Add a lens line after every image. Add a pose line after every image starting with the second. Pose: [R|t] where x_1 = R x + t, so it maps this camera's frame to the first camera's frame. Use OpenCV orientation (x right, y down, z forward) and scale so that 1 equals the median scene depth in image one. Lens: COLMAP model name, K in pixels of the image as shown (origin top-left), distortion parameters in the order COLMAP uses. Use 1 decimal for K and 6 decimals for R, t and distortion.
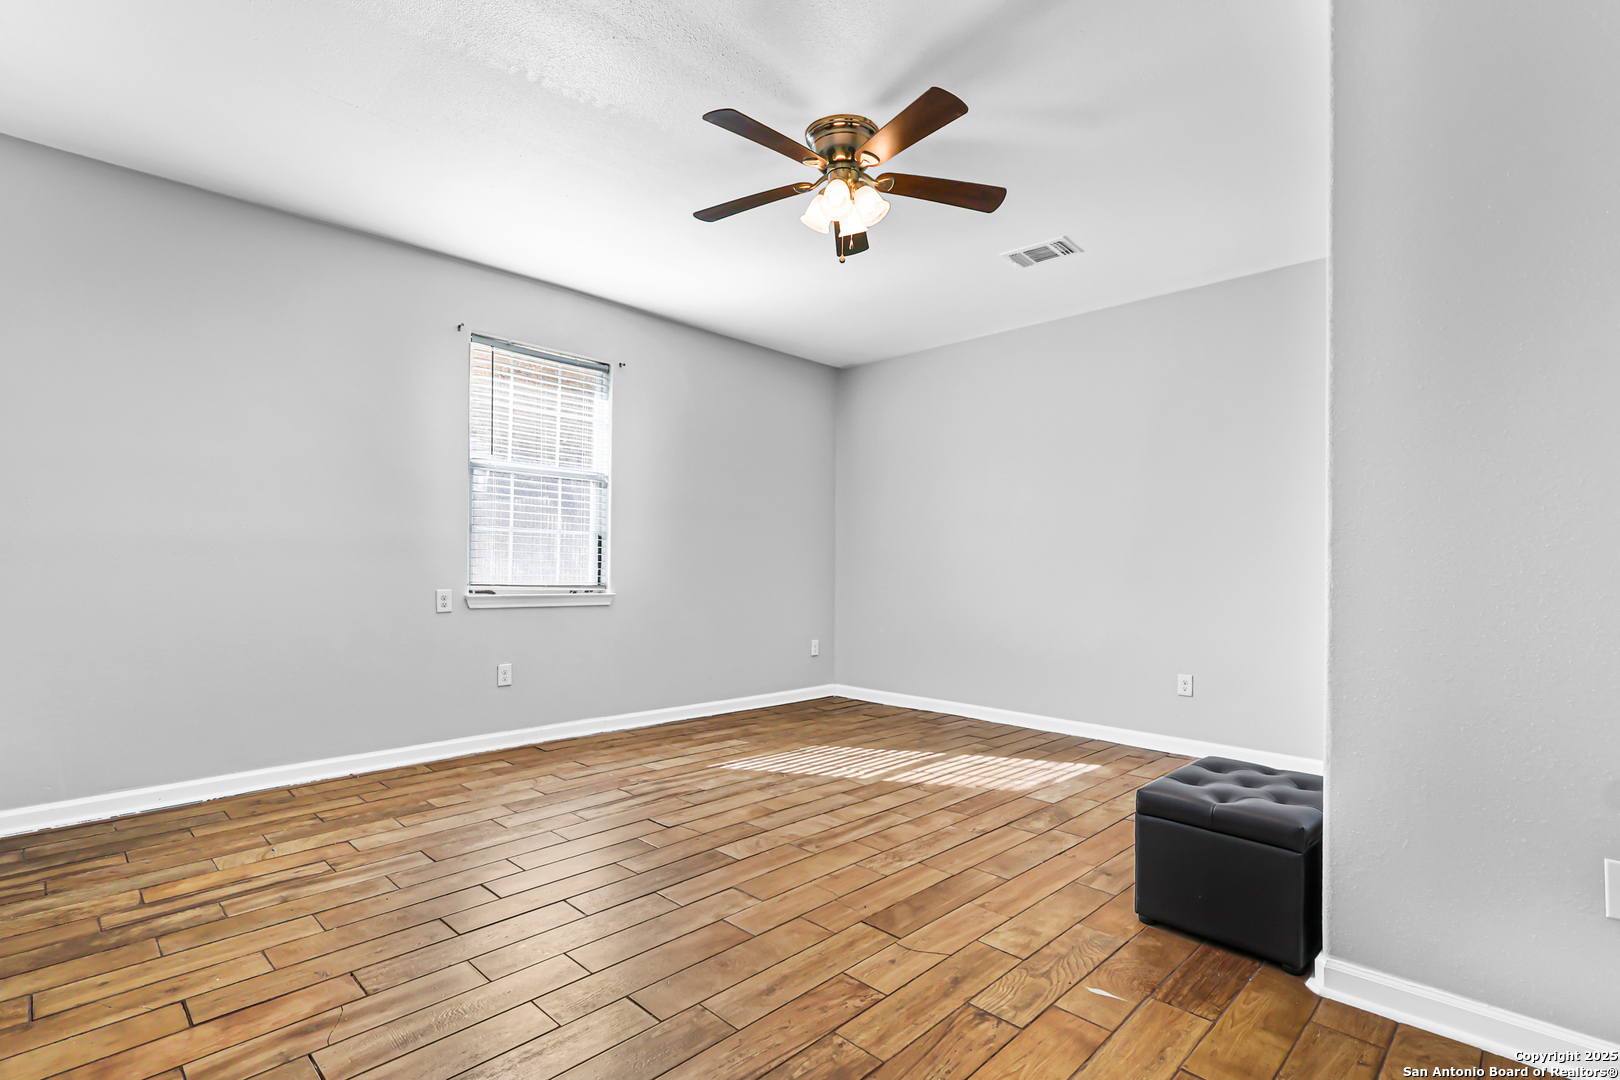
lens RADIAL K [[769.3, 0, 810.2], [0, 769.3, 550.2], [0, 0, 1]] dist [-0.001039, 0.002744]
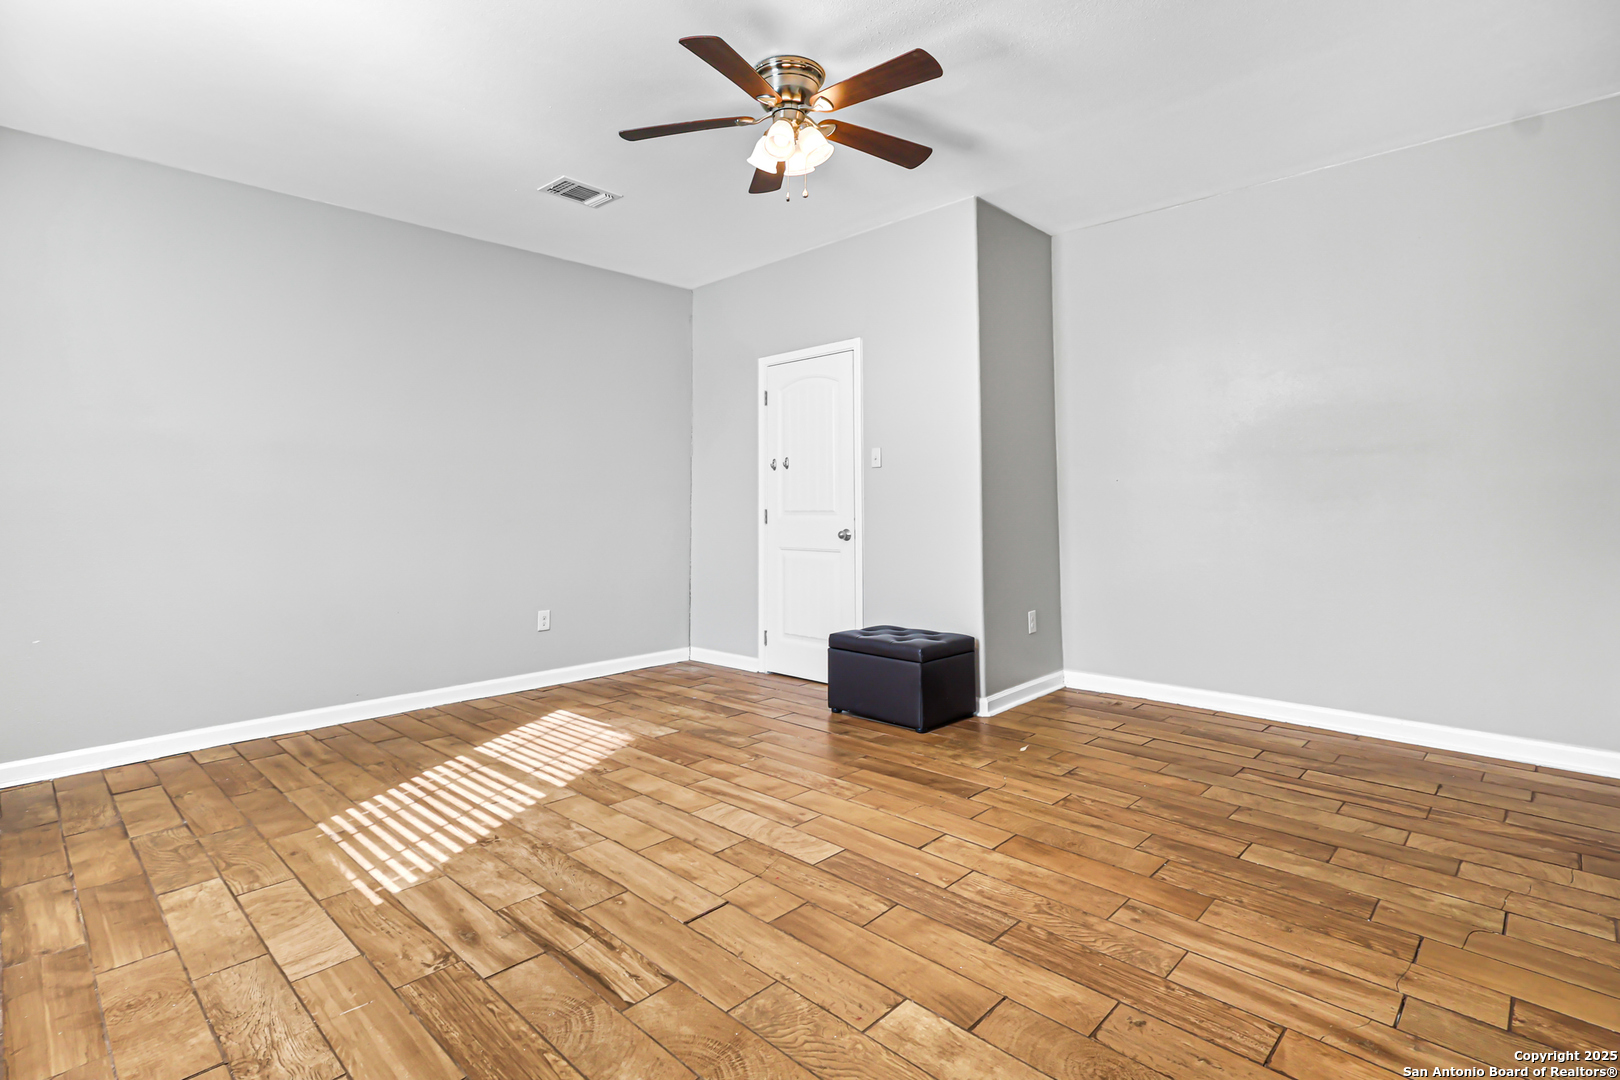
lens RADIAL K [[769.3, 0, 810.5], [0, 769.3, 530.4], [0, 0, 1]] dist [-0.001039, 0.002744]
pose [[-0.006362, -0.038599, 0.999235, -0.708408], [-0.010556, 0.999202, 0.038530, 0.004842], [-0.999924, -0.010303, -0.006764, 0.779983]]
